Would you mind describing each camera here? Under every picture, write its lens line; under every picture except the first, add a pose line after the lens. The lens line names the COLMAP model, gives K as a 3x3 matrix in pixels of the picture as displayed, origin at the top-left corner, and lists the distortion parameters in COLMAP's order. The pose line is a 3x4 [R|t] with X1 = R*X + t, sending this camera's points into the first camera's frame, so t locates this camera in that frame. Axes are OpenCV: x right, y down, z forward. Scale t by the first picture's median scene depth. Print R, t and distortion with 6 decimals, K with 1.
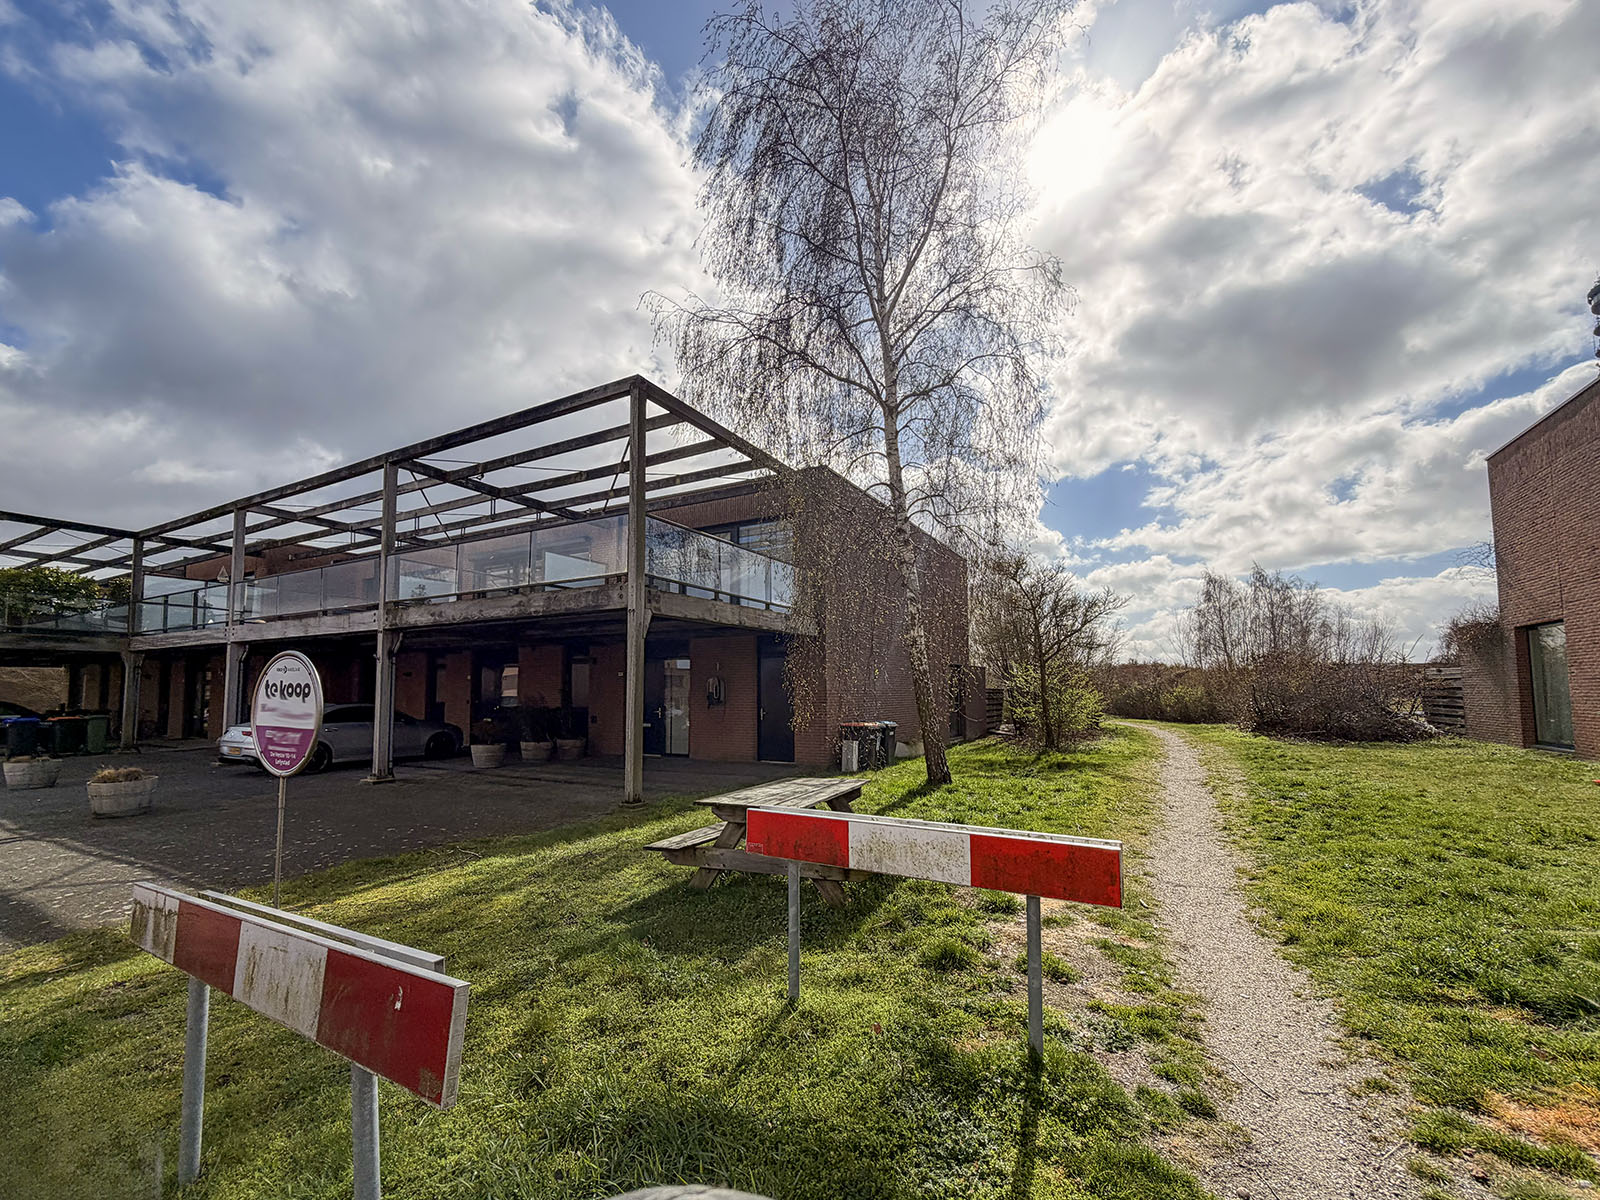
lens RADIAL K [[1089.3, 0, 800.0], [0, 1089.3, 600.0], [0, 0, 1]] dist [0.004367, 0.003126]
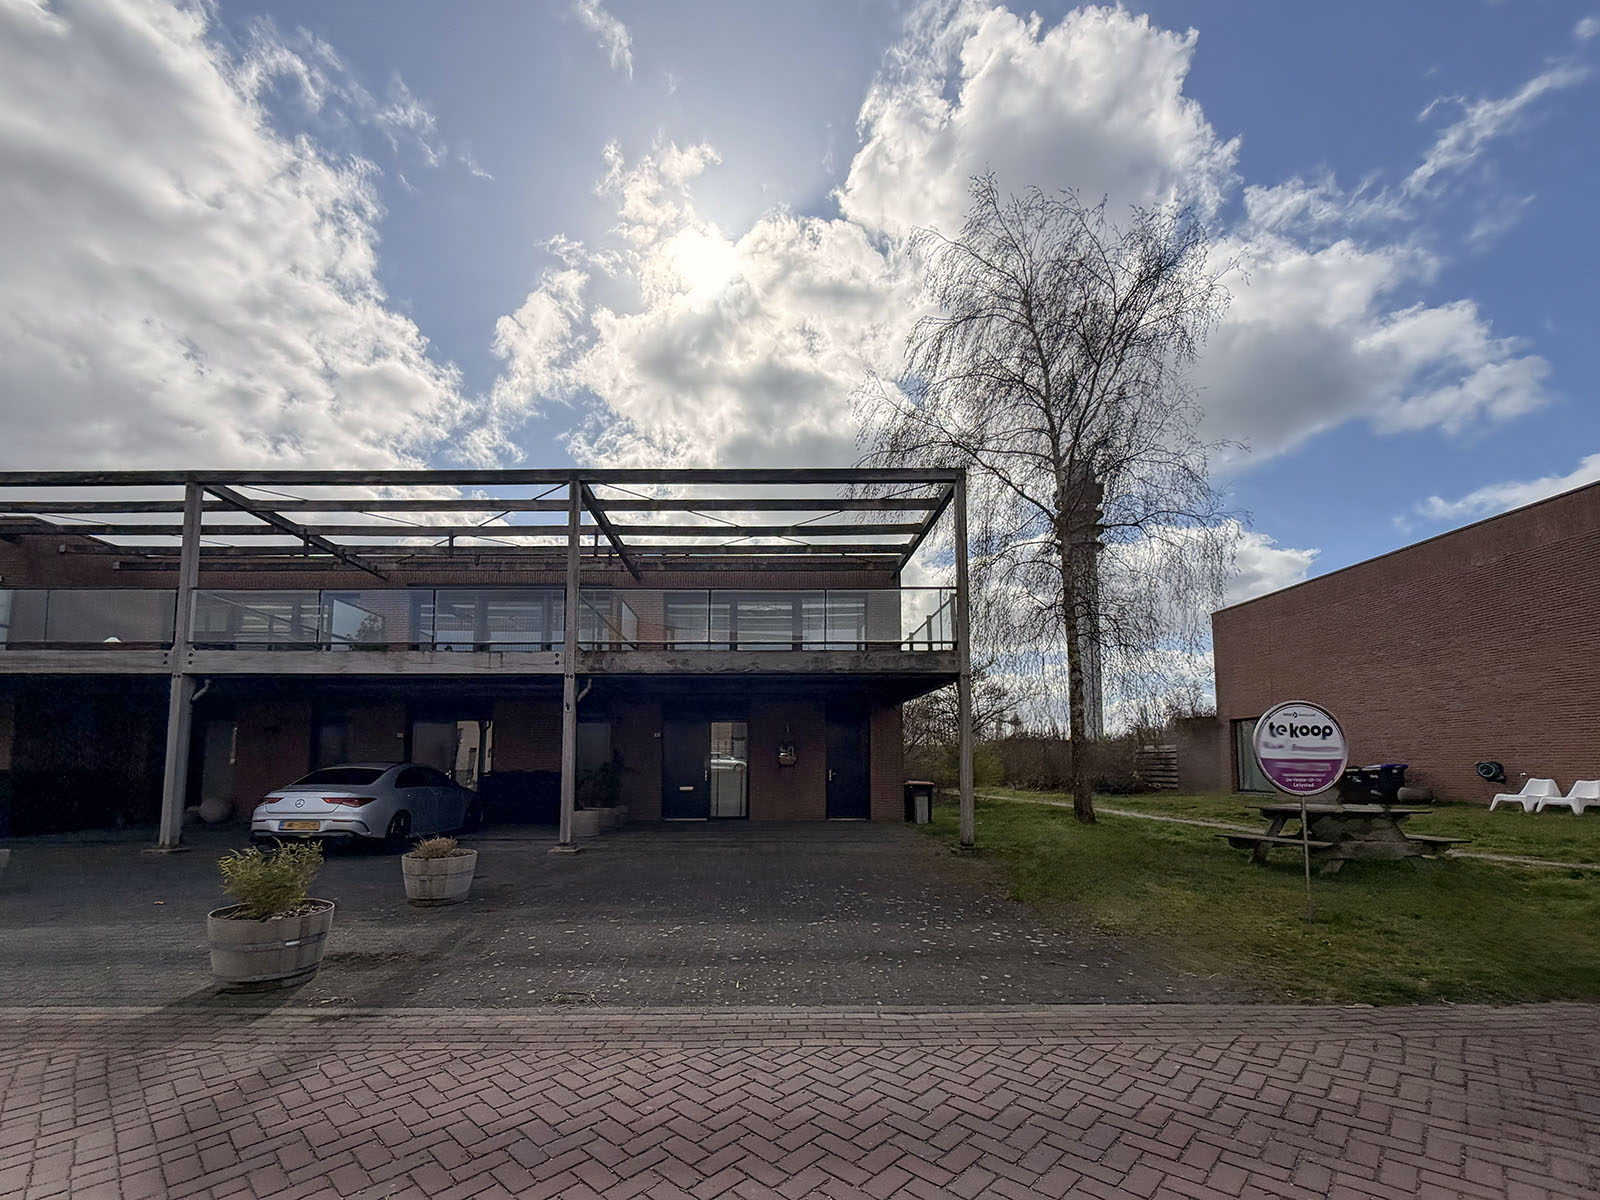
lens RADIAL K [[1142.0, 0, 800.0], [0, 1142.0, 600.0], [0, 0, 1]] dist [0.005604, -0.001395]
pose [[0.682097, 0.111019, 0.722785, -0.502608], [-0.057999, 0.993508, -0.097868, 0.025720], [-0.728958, 0.024835, 0.684108, 0.134896]]
